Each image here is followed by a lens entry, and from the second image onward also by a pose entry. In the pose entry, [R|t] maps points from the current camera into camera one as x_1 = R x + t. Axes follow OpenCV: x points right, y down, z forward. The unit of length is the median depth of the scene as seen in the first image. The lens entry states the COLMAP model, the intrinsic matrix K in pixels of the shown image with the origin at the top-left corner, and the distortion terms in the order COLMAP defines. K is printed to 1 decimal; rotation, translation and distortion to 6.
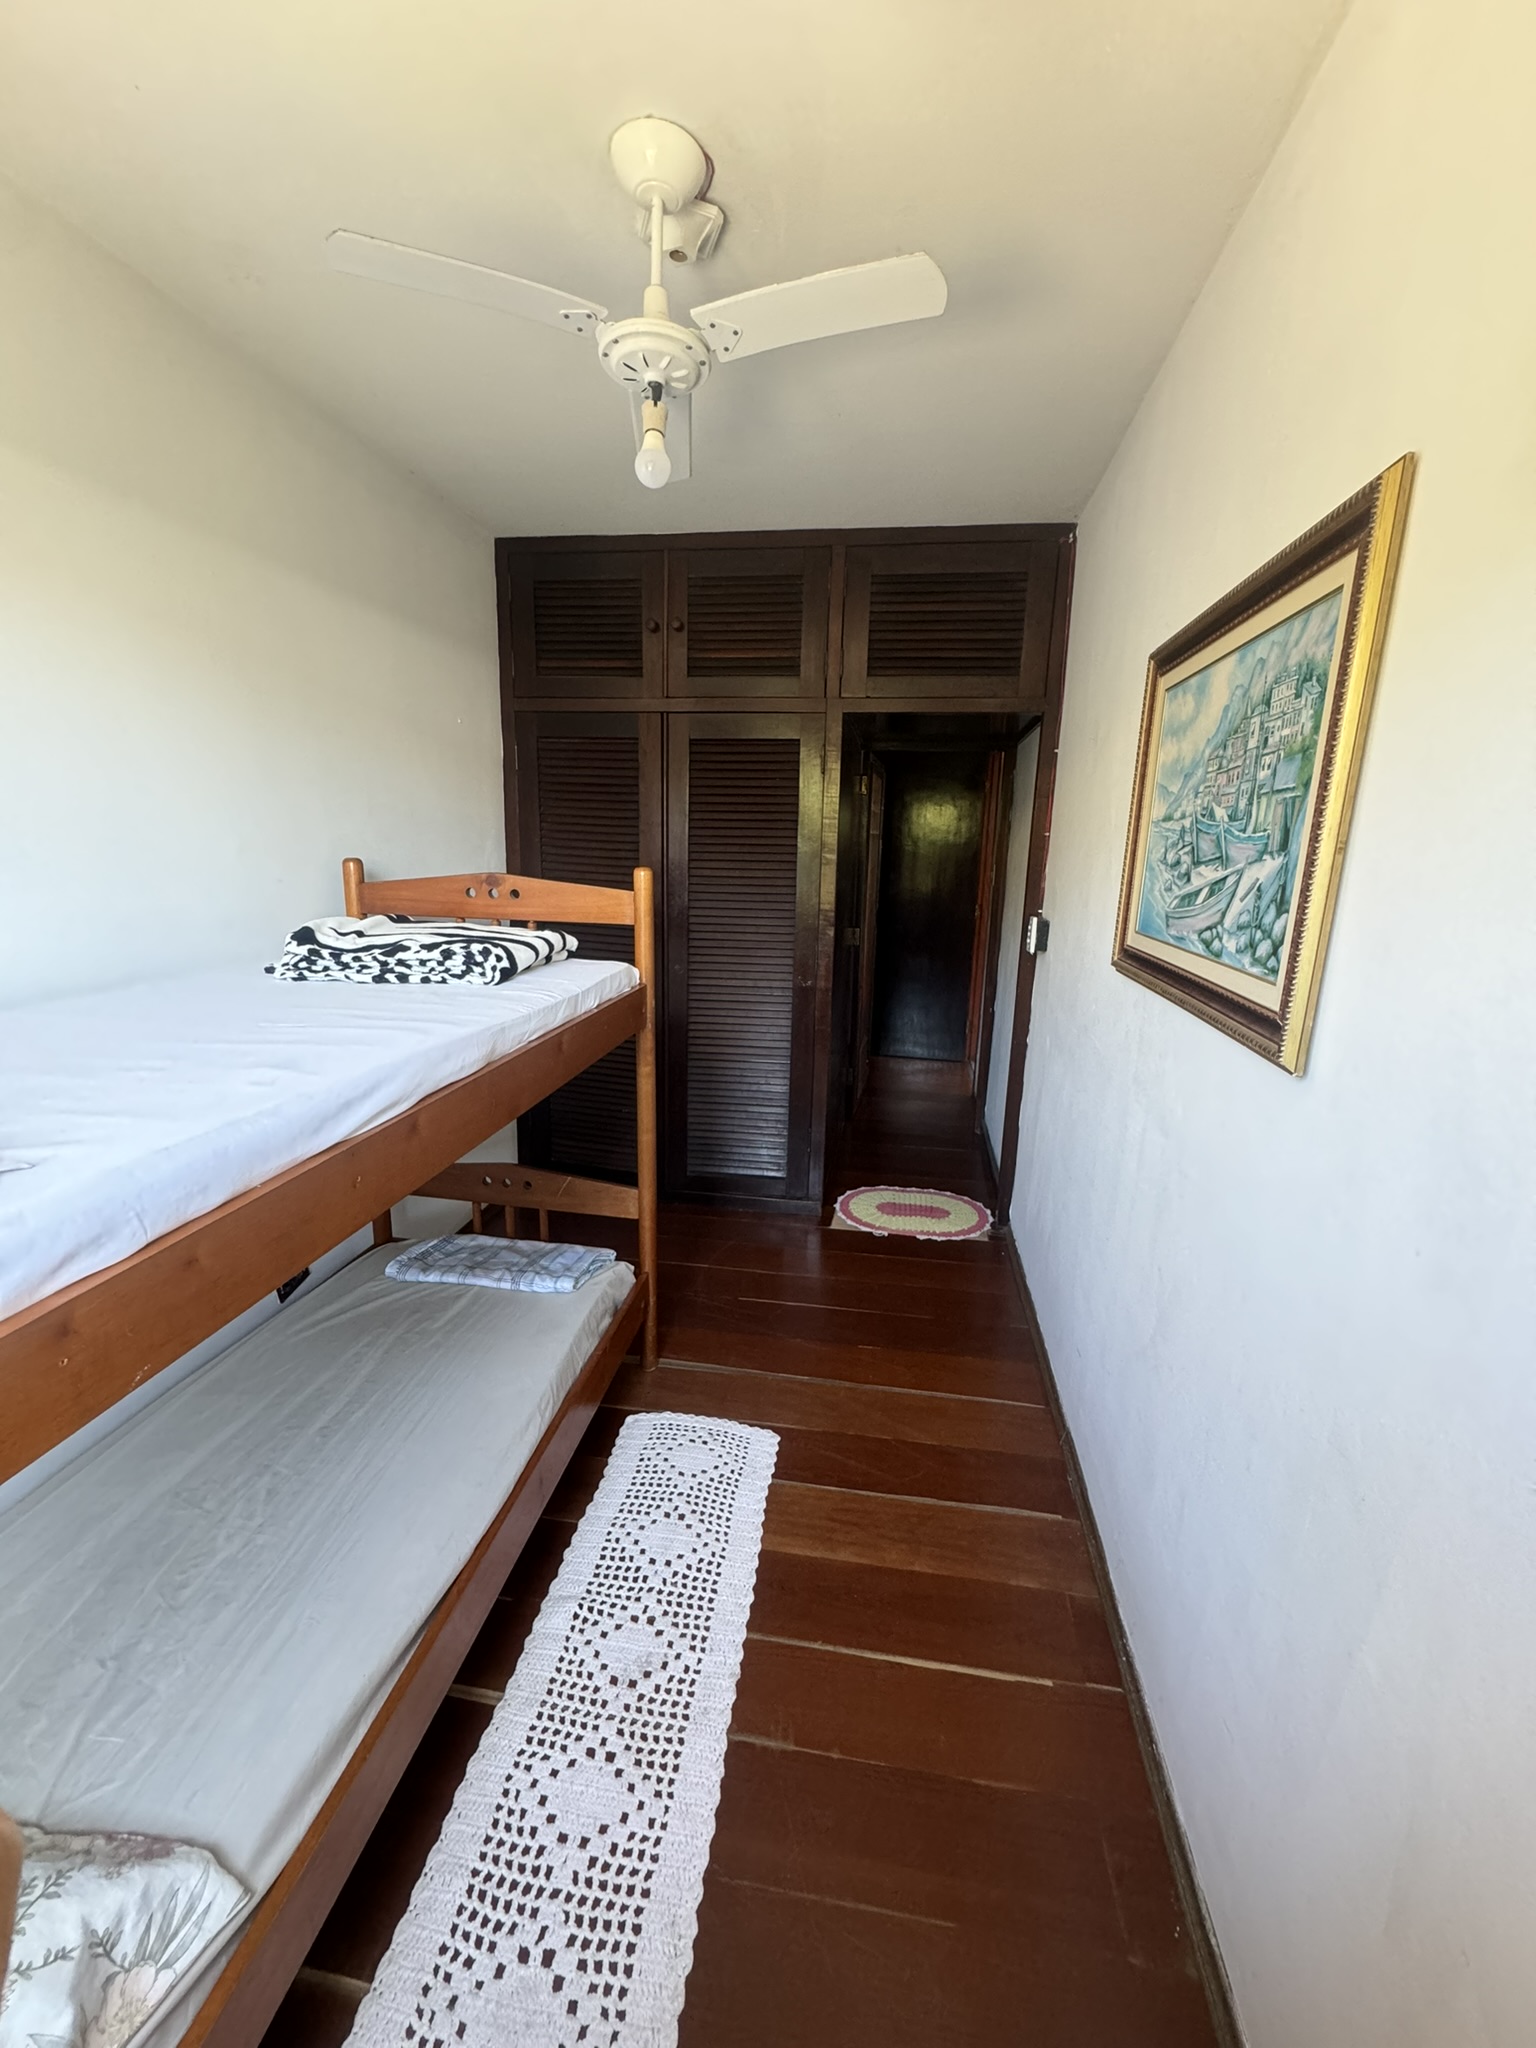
lens RADIAL K [[812.7, 0, 775.0], [0, 812.7, 1022.8], [0, 0, 1]] dist [-0.000839, 0.000120]
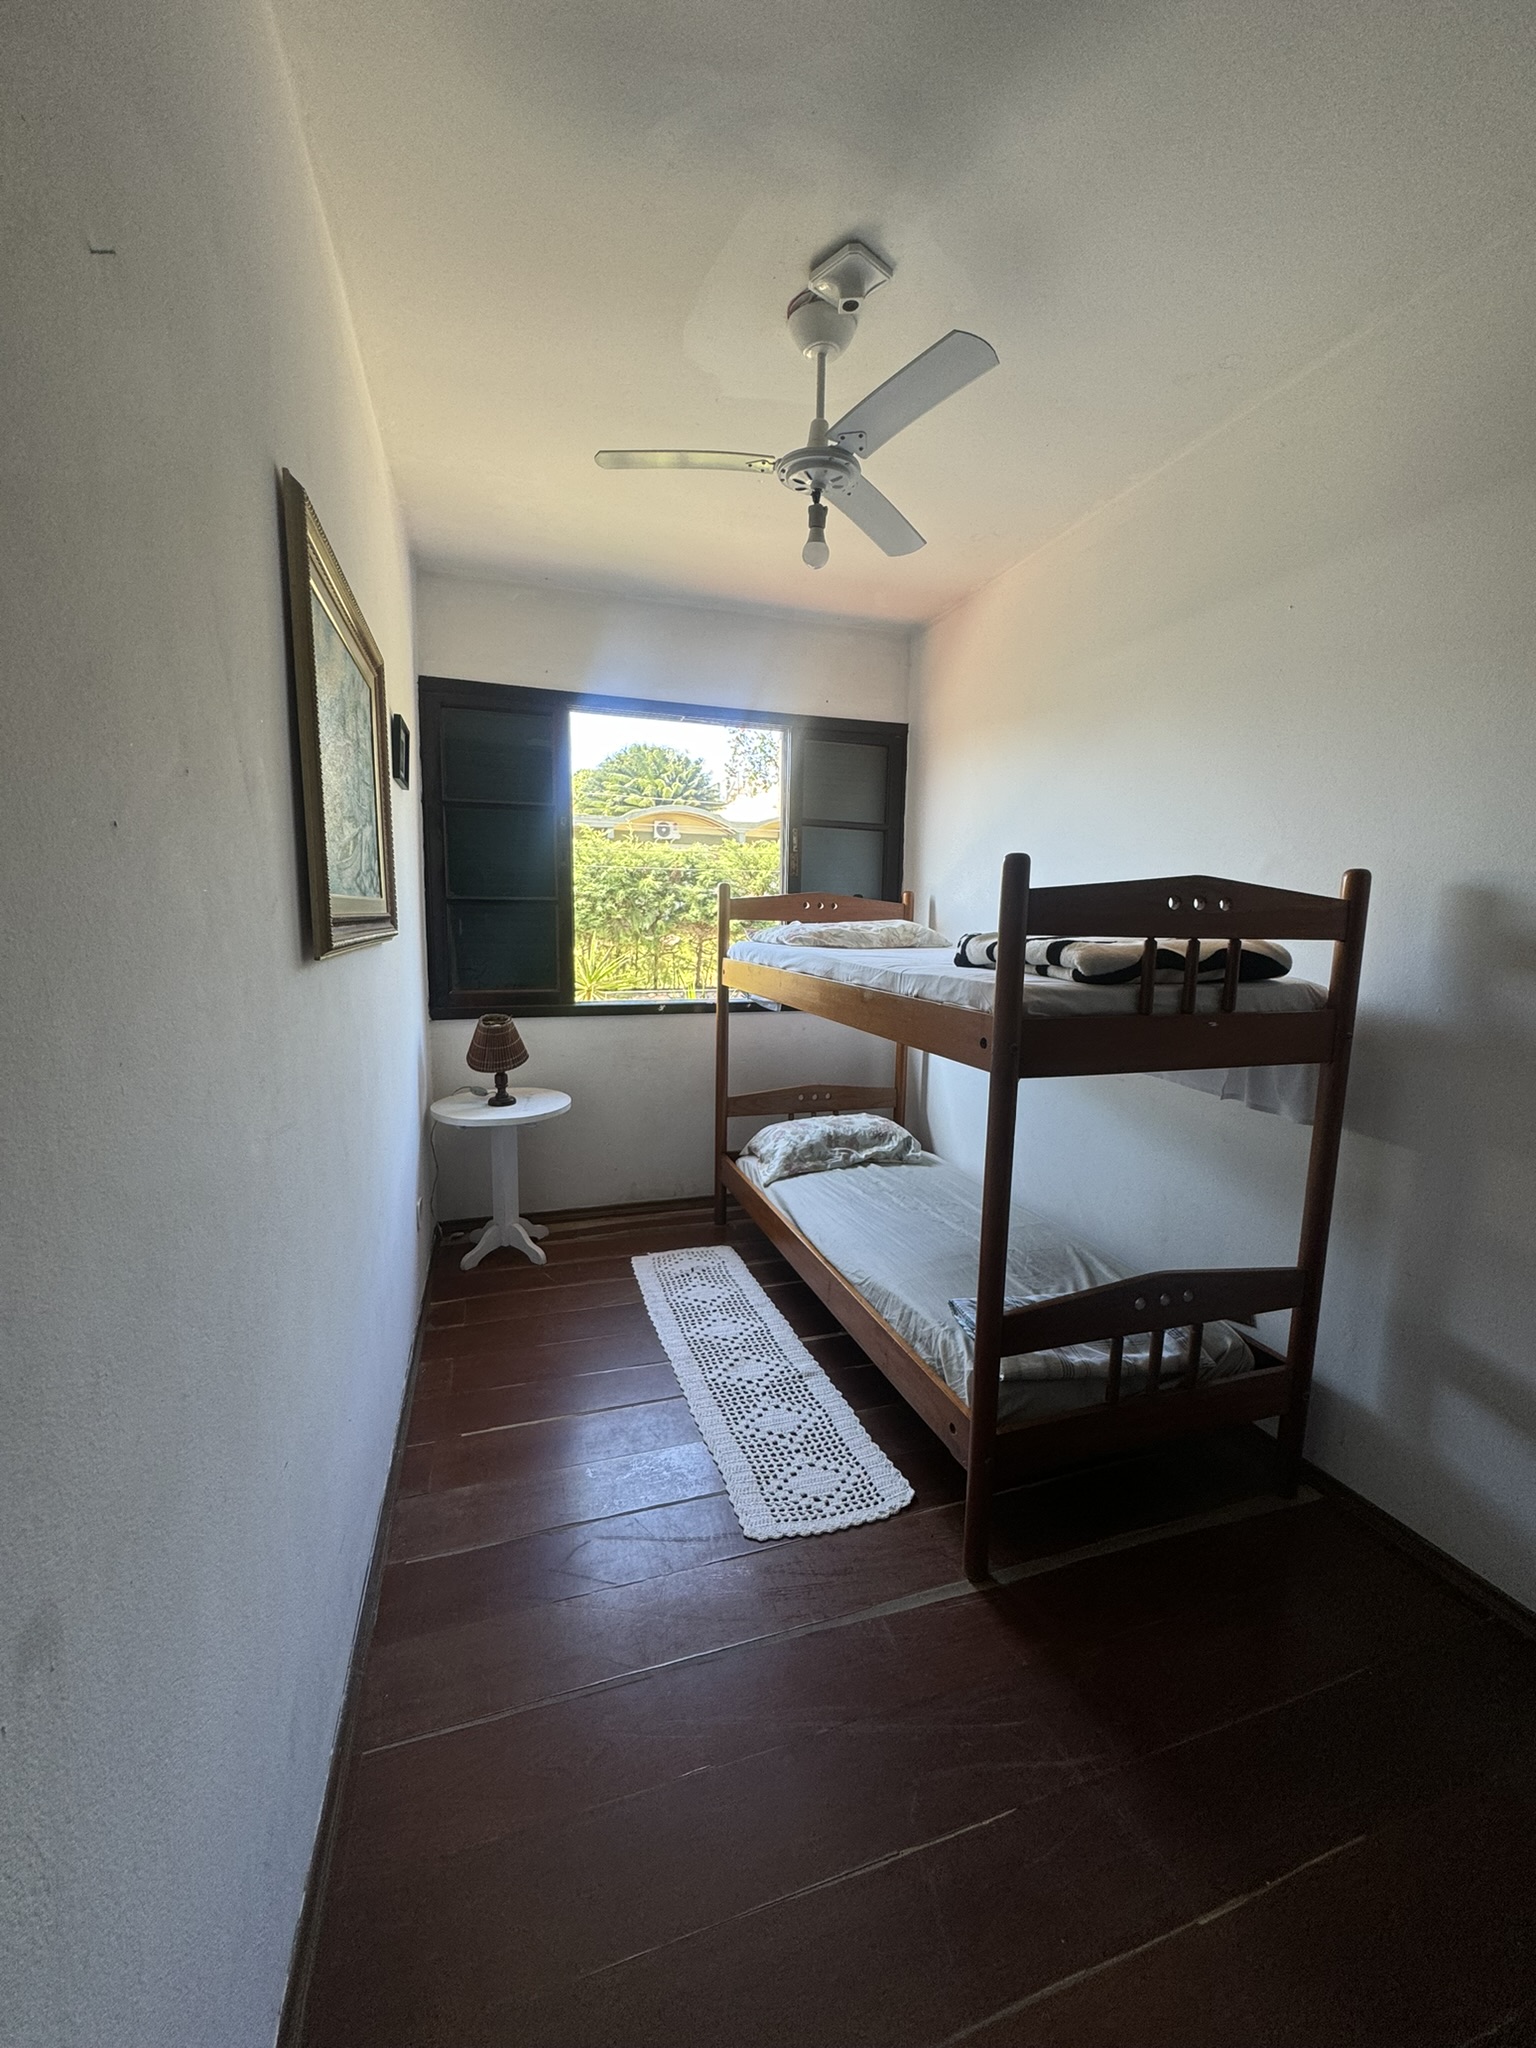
lens RADIAL K [[812.7, 0, 769.7], [0, 812.7, 1016.9], [0, 0, 1]] dist [-0.000839, 0.000120]
pose [[-0.882895, 0.042456, -0.467647, 0.440712], [-0.134029, 0.931690, 0.337625, -0.344820], [0.450036, 0.360766, -0.816894, 1.860975]]
